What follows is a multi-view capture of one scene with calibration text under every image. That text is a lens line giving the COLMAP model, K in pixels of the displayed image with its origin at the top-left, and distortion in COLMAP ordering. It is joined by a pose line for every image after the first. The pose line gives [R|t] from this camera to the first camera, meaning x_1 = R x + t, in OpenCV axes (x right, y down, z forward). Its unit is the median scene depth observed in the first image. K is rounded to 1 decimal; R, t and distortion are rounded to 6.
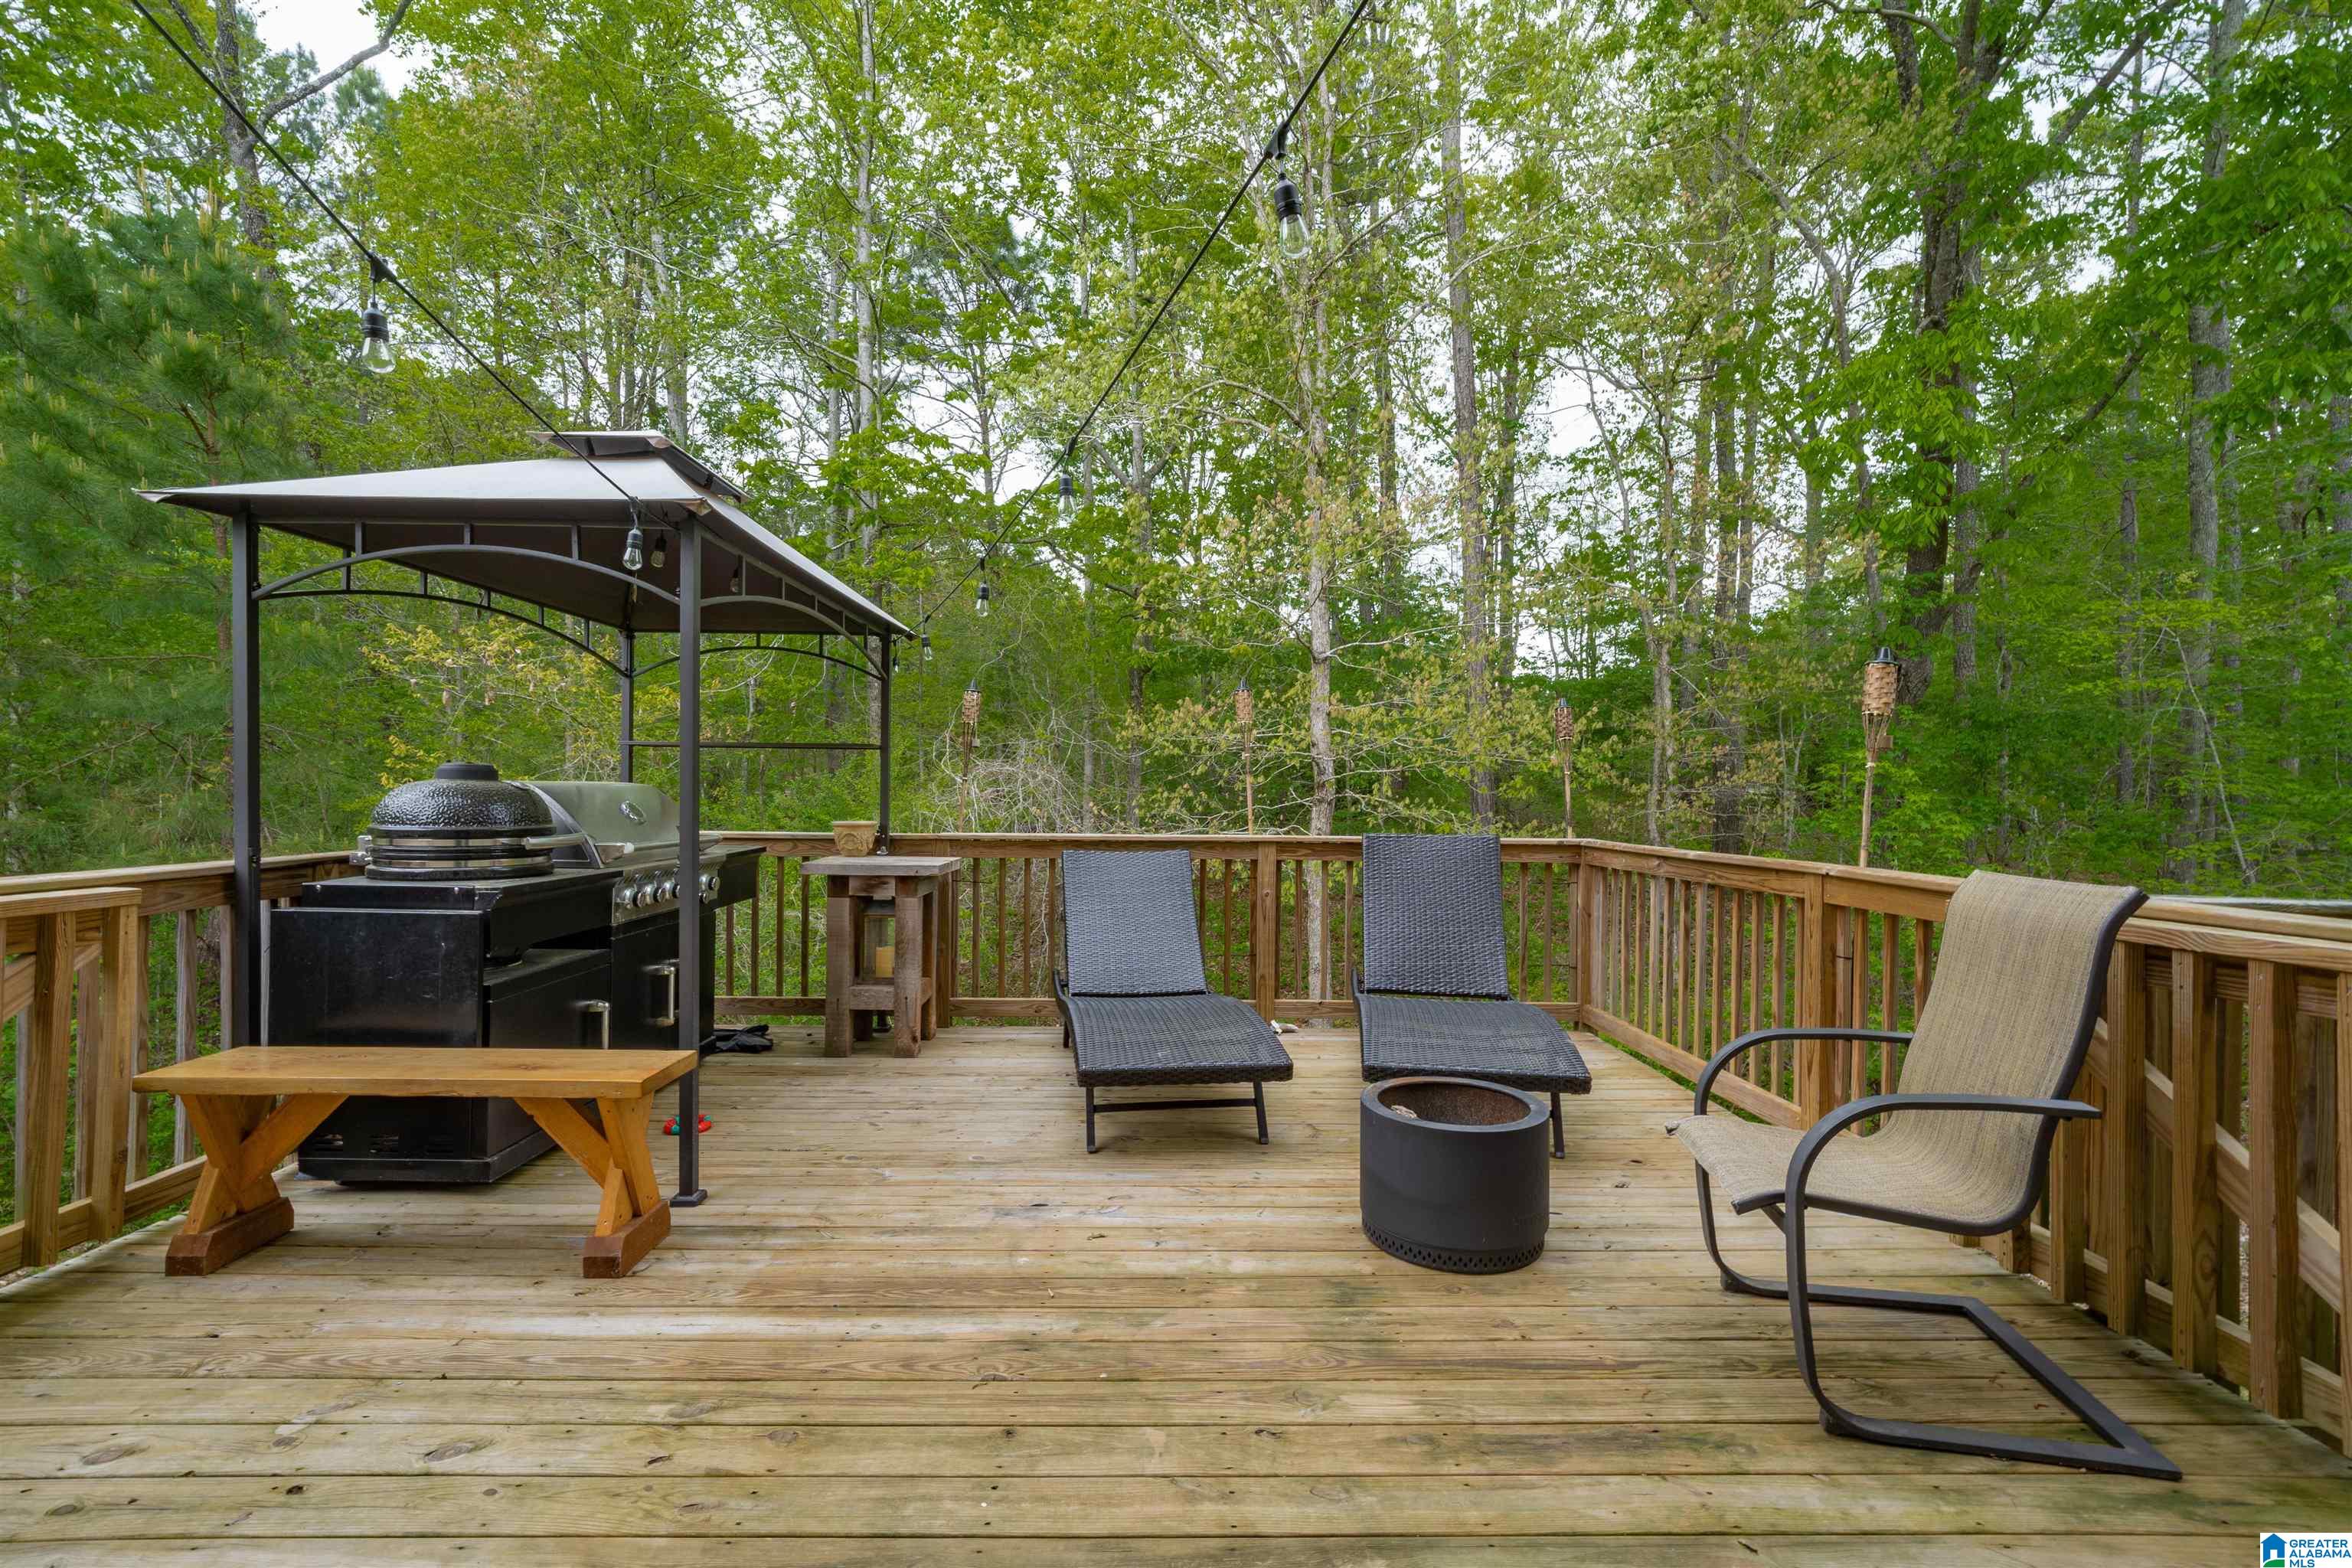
lens RADIAL K [[1022.9, 0, 1176.7], [0, 1022.9, 787.5], [0, 0, 1]] dist [-0.000283, 0.000640]
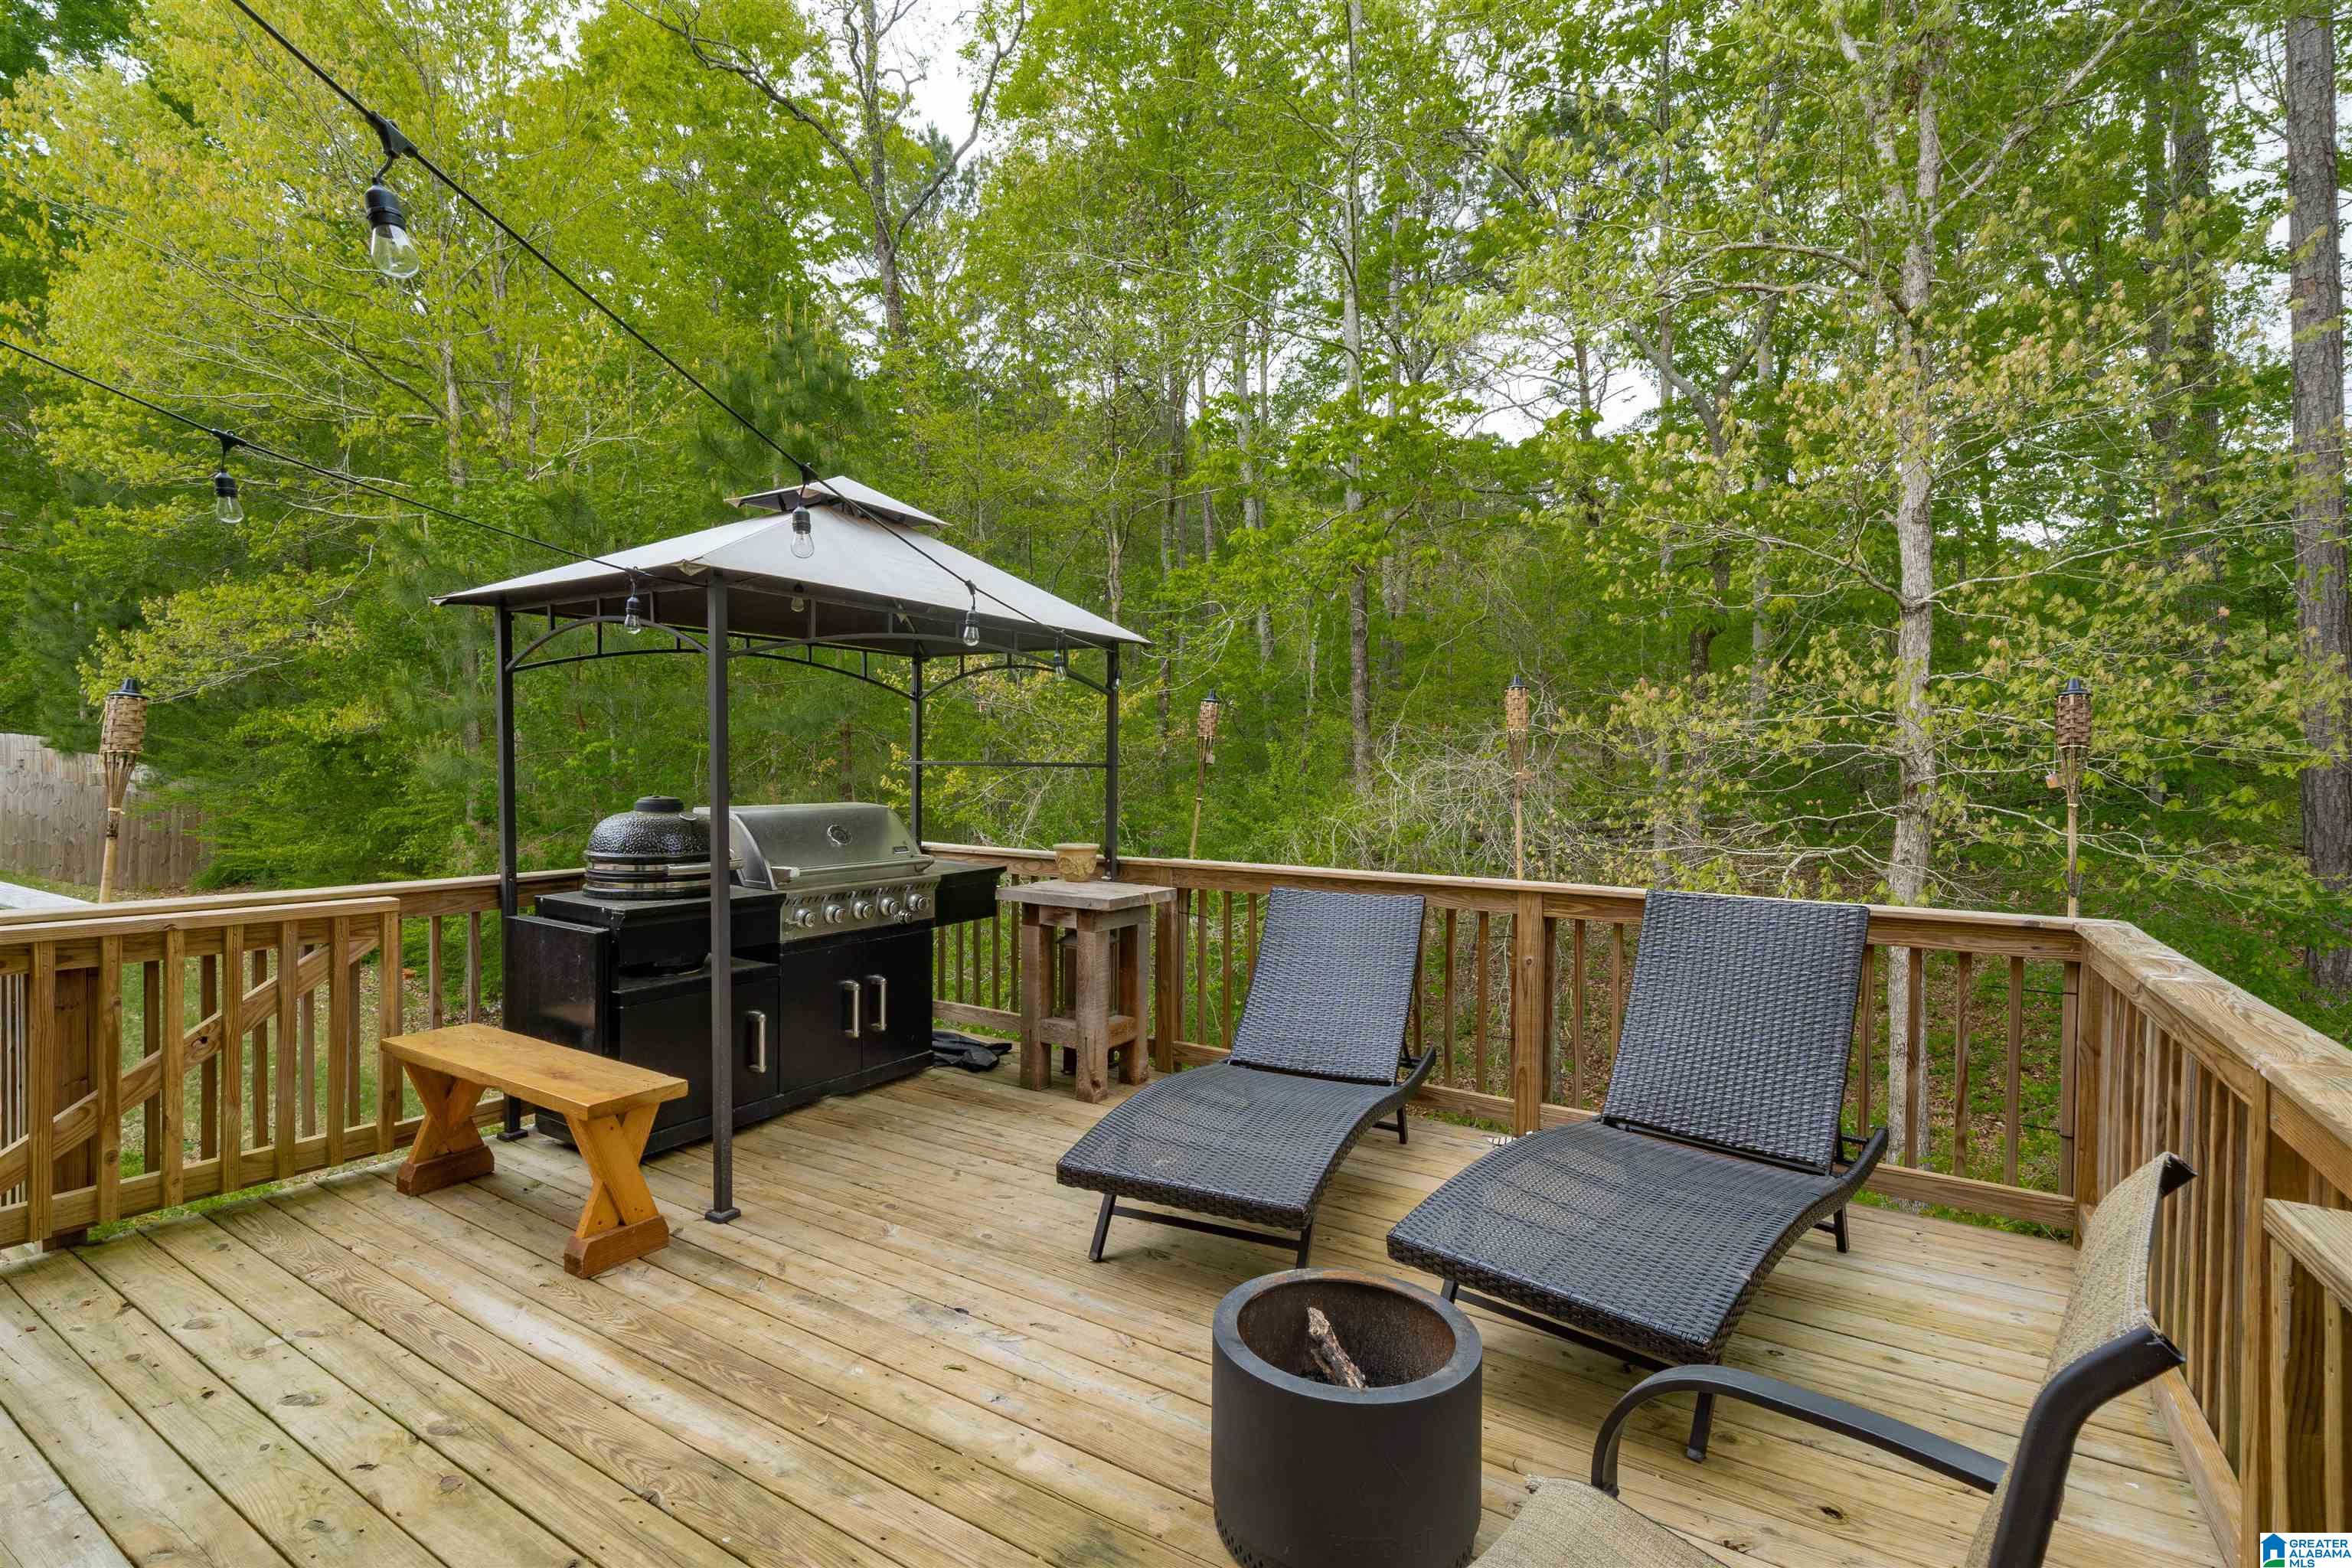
lens RADIAL K [[1115.4, 0, 1169.7], [0, 1115.4, 786.5], [0, 0, 1]] dist [0.008635, -0.000328]
pose [[0.828832, 0.010615, -0.559397, 0.629501], [-0.000515, 0.999834, 0.018209, -0.074666], [0.559498, -0.014804, 0.828700, 0.340934]]
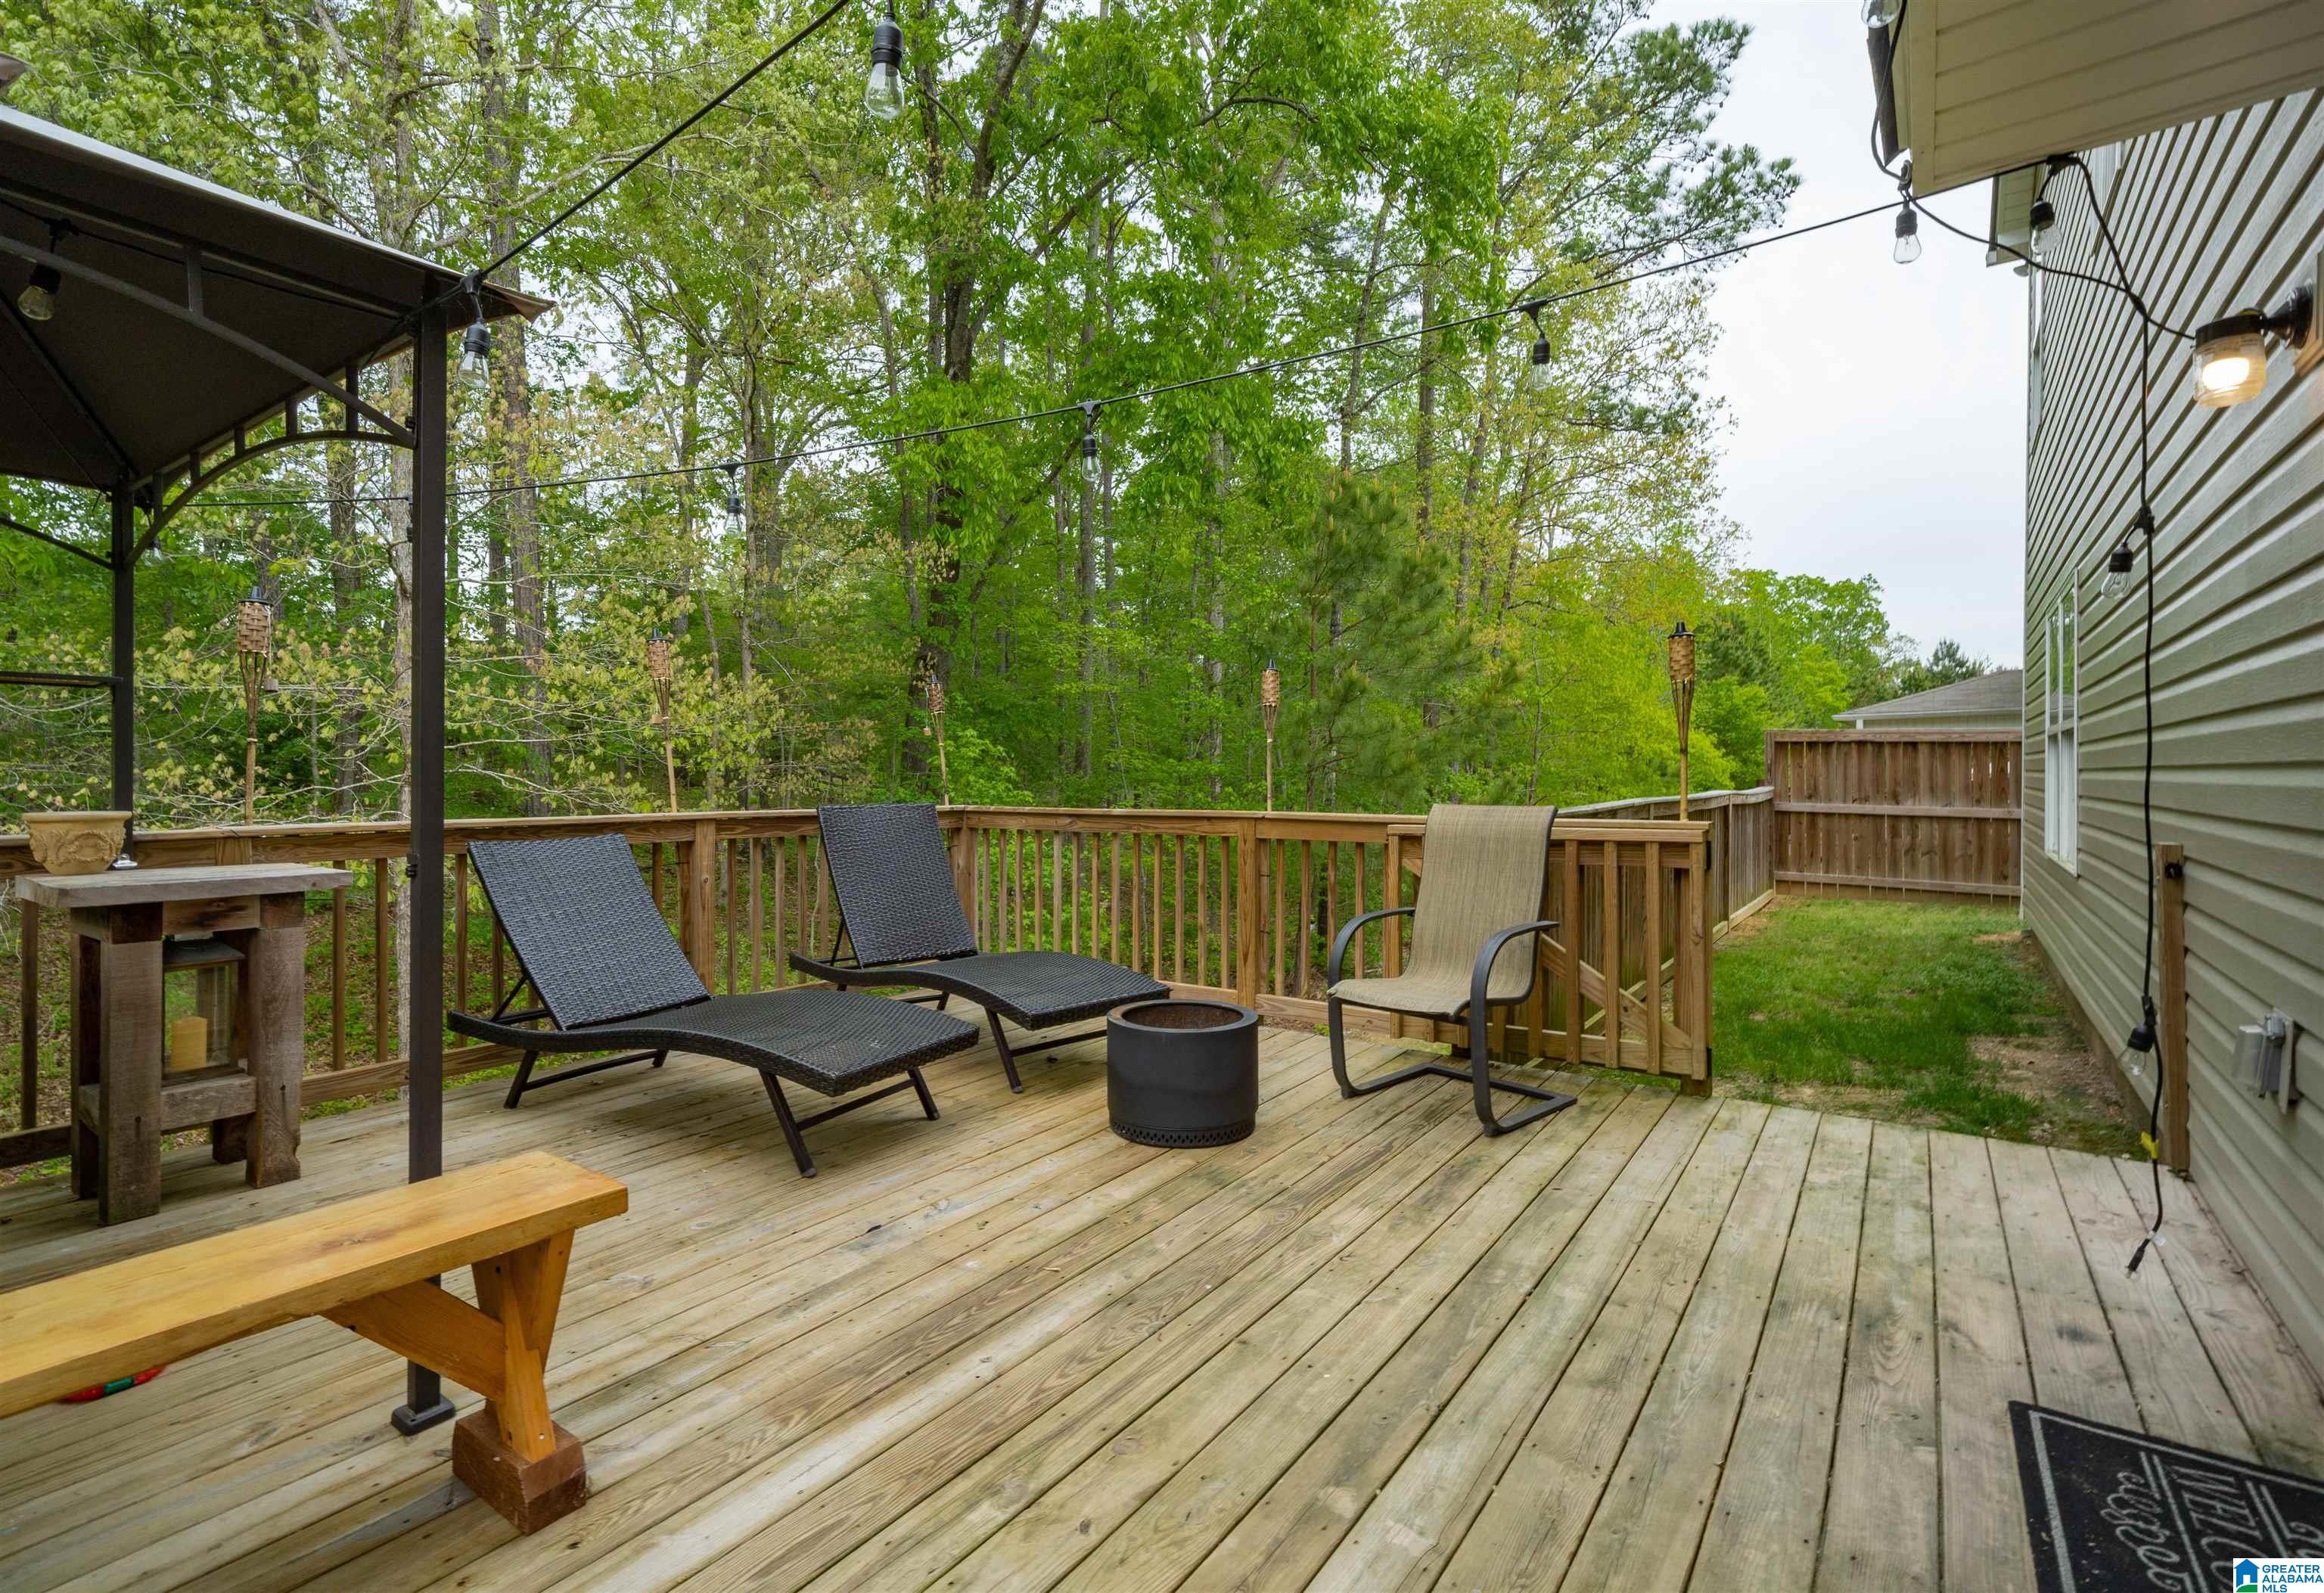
lens RADIAL K [[1101.7, 0, 1151.7], [0, 1101.7, 779.5], [0, 0, 1]] dist [0.001611, 0.000134]
pose [[0.587148, -0.013282, 0.809371, -0.851279], [0.001777, 0.999884, 0.015120, 0.011796], [-0.809478, -0.007440, 0.587103, 0.291491]]
